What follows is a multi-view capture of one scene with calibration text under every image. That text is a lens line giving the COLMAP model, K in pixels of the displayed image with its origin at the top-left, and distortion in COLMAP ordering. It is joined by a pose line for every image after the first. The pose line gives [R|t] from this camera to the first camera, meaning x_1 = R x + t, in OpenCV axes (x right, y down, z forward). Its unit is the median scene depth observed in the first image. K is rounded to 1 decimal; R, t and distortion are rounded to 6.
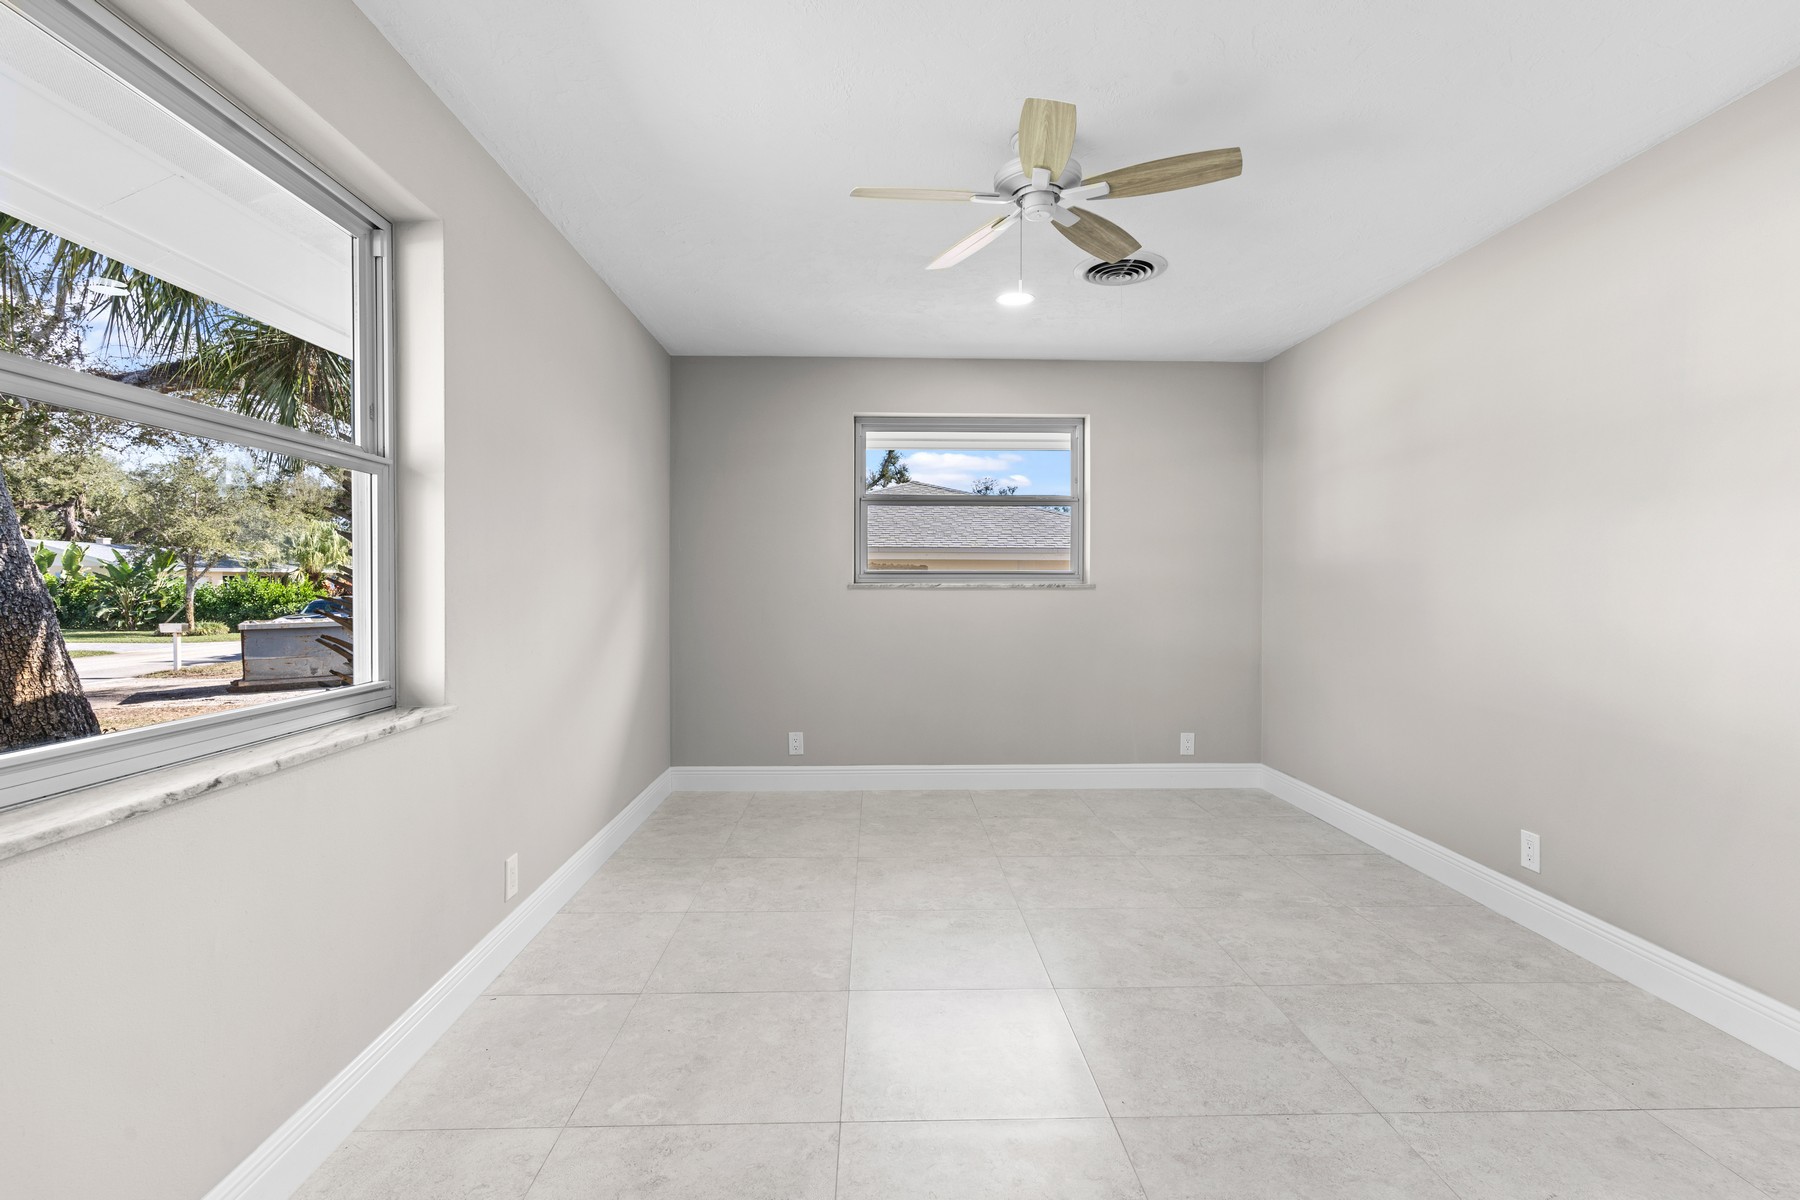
lens RADIAL K [[861.2, 0, 896.8], [0, 861.2, 578.1], [0, 0, 1]] dist [0.002283, 0.000712]
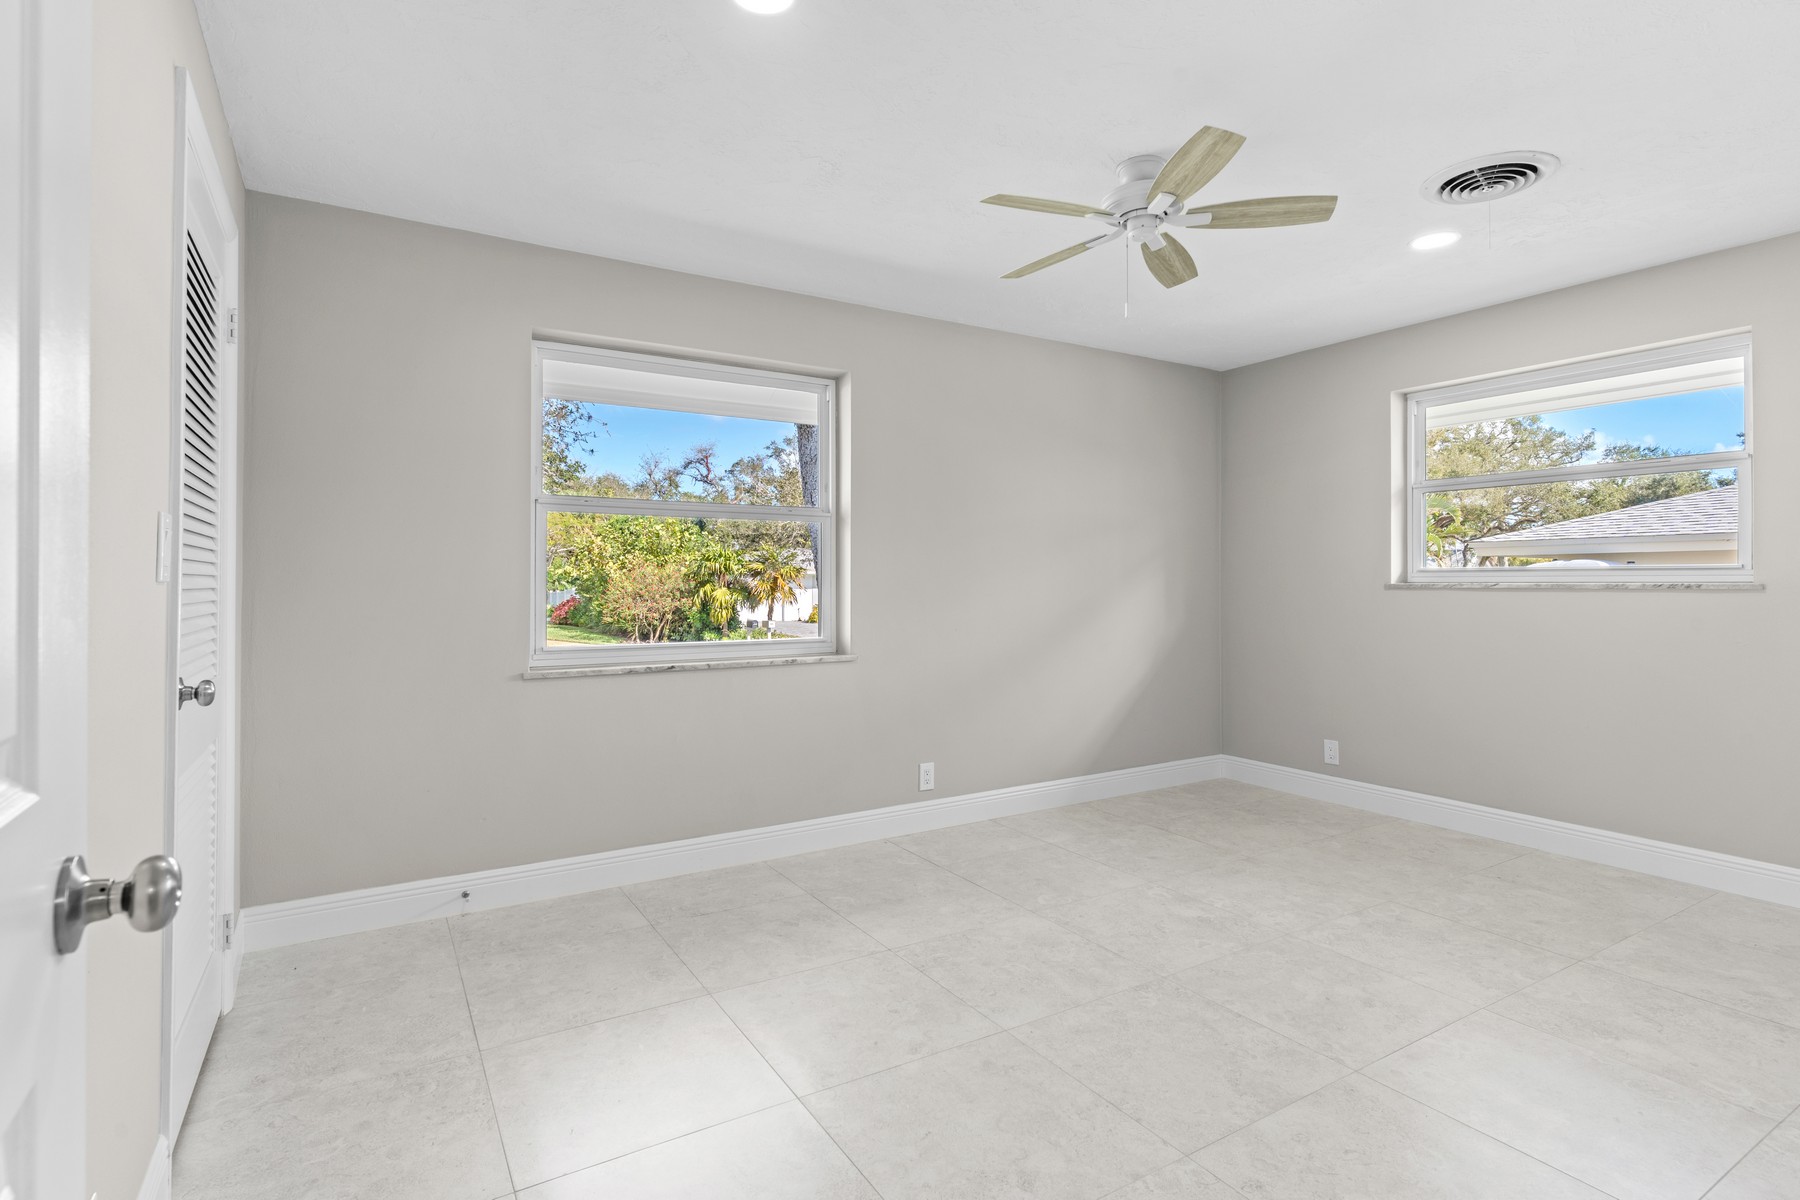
lens RADIAL K [[885.1, 0, 896.4], [0, 885.1, 570.9], [0, 0, 1]] dist [-0.000285, -0.000446]
pose [[0.492546, -0.011133, -0.870215, 0.754873], [0.005350, 0.999938, -0.009765, -0.000927], [0.870270, 0.000154, 0.492575, 0.158117]]
